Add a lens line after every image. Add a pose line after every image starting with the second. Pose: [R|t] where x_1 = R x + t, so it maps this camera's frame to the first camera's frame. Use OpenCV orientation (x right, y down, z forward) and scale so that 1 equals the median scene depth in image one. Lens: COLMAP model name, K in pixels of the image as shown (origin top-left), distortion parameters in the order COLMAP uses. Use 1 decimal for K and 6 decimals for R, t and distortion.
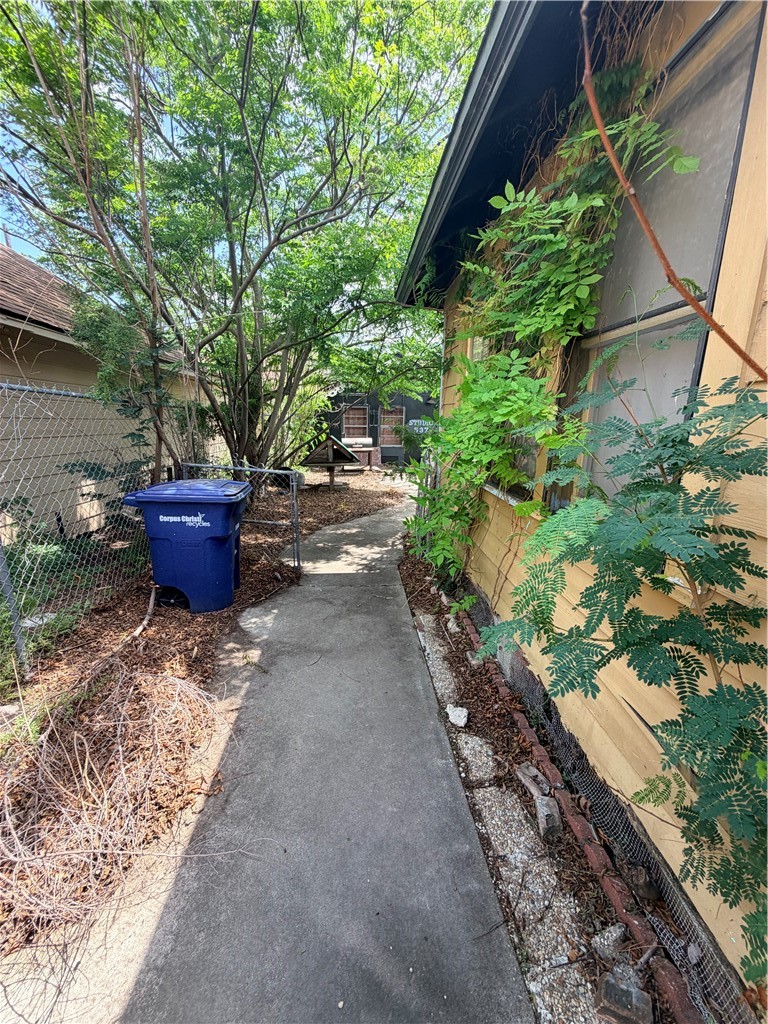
lens RADIAL K [[410.3, 0, 382.2], [0, 410.3, 513.2], [0, 0, 1]] dist [-0.001076, -0.000250]
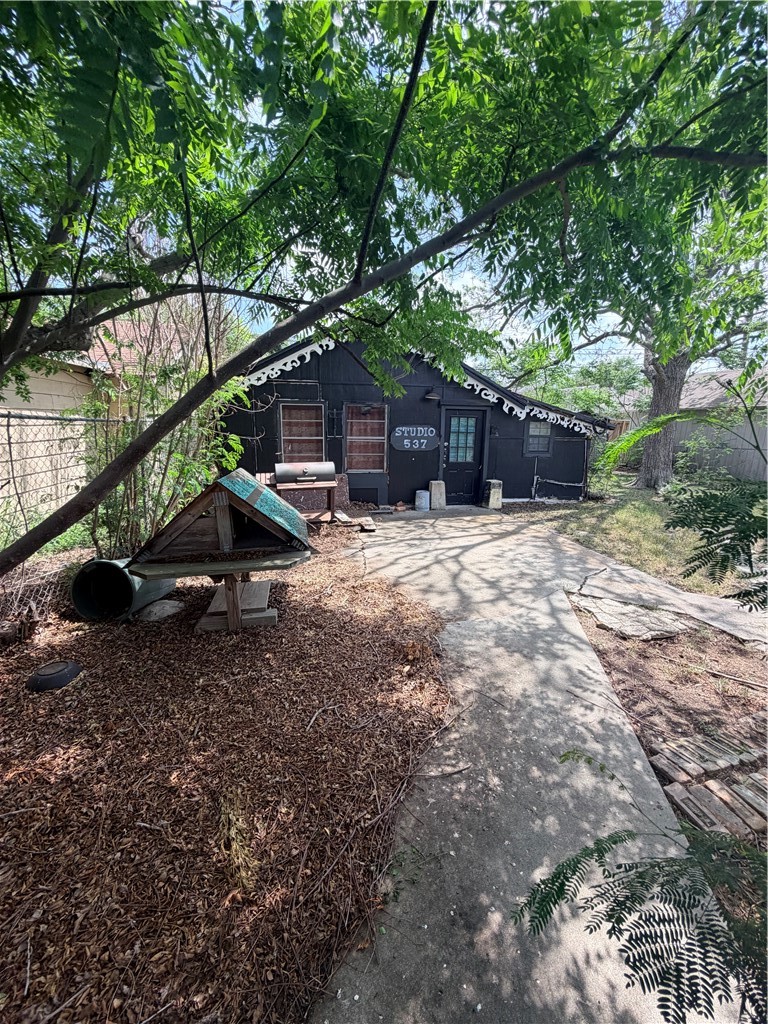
lens RADIAL K [[410.3, 0, 386.3], [0, 410.3, 513.6], [0, 0, 1]] dist [-0.001076, -0.000250]
pose [[0.993694, -0.026342, 0.108991, -0.016642], [0.027182, 0.999611, -0.006226, -0.108381], [-0.108785, 0.009149, 0.994023, 0.452649]]
